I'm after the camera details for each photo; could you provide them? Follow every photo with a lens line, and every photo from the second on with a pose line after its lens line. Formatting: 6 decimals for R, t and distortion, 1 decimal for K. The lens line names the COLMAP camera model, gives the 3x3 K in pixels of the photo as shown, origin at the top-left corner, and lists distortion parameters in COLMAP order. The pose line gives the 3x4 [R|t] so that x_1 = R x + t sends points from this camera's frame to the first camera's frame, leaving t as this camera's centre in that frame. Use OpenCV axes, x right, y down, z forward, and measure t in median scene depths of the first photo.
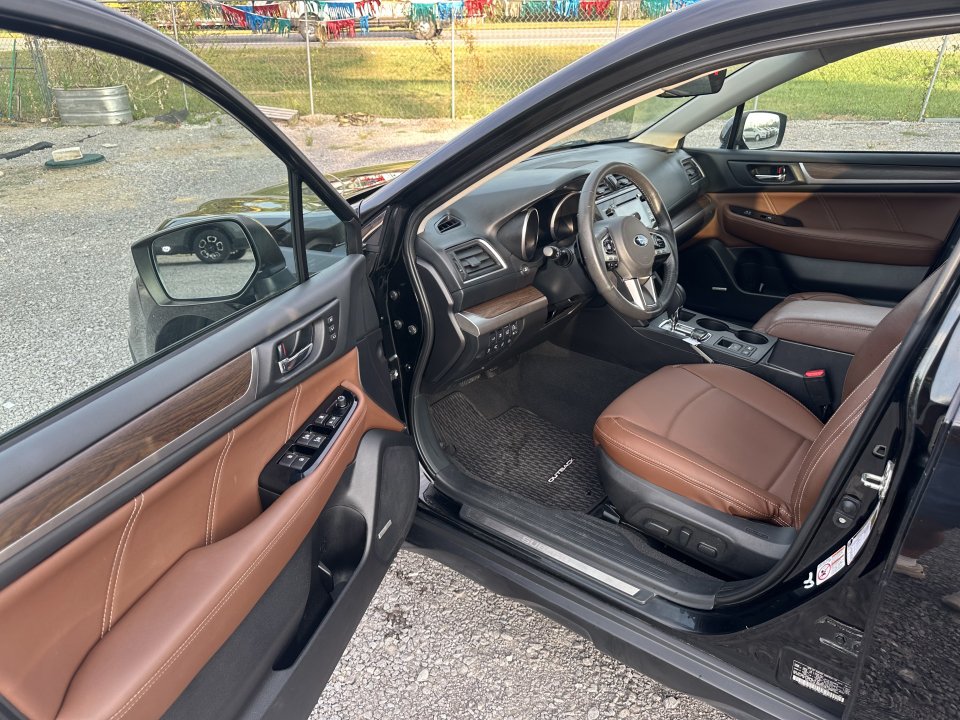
lens RADIAL K [[676.7, 0, 474.7], [0, 676.7, 360.0], [0, 0, 1]] dist [0.031390, -0.030089]
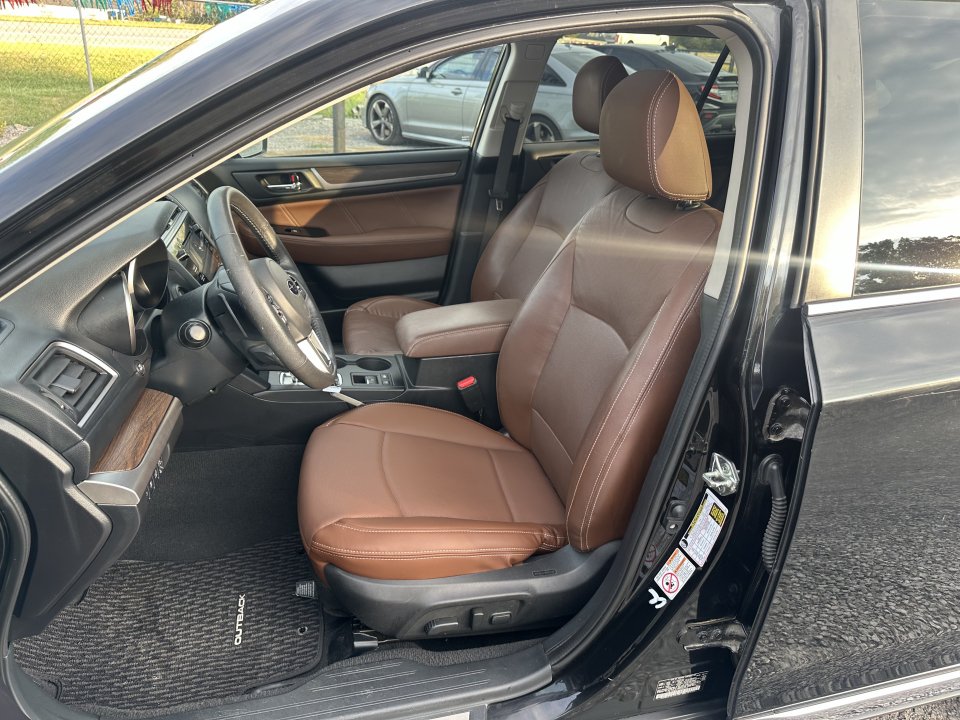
lens RADIAL K [[676.7, 0, 472.9], [0, 676.7, 361.5], [0, 0, 1]] dist [0.031390, -0.030089]
pose [[0.626403, -0.285848, 0.725196, -0.129084], [0.291117, 0.948808, 0.122529, -0.088618], [-0.723097, 0.134364, 0.677552, 0.247414]]
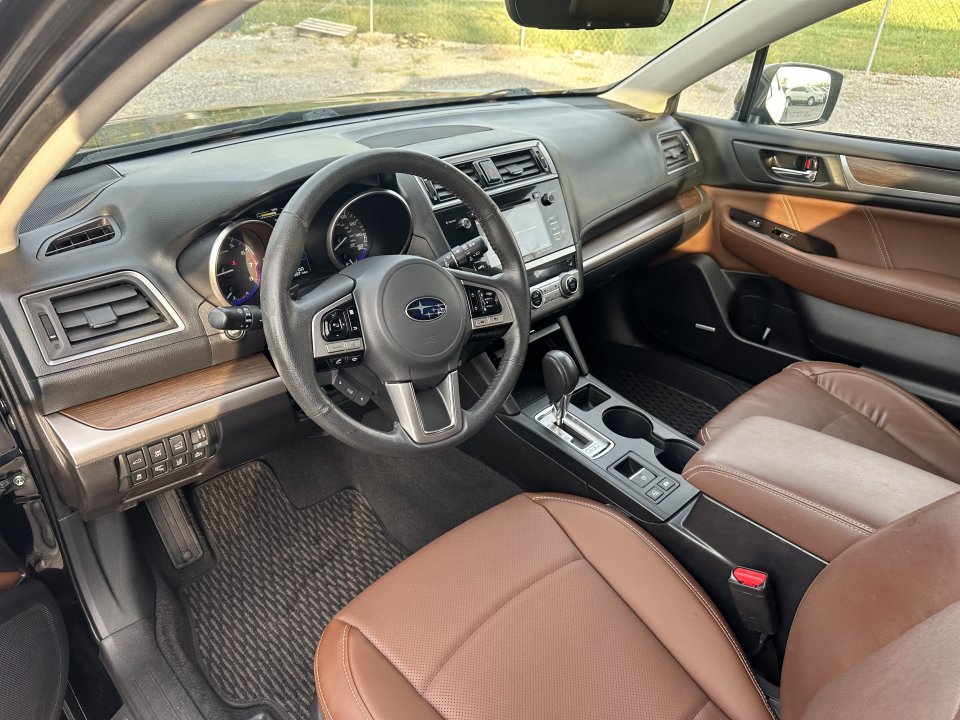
lens RADIAL K [[676.7, 0, 475.1], [0, 676.7, 354.2], [0, 0, 1]] dist [0.031390, -0.030089]
pose [[0.988120, 0.113157, -0.103991, 0.229958], [-0.103899, 0.990461, 0.090513, -0.129633], [0.113241, -0.078633, 0.990451, 0.328230]]
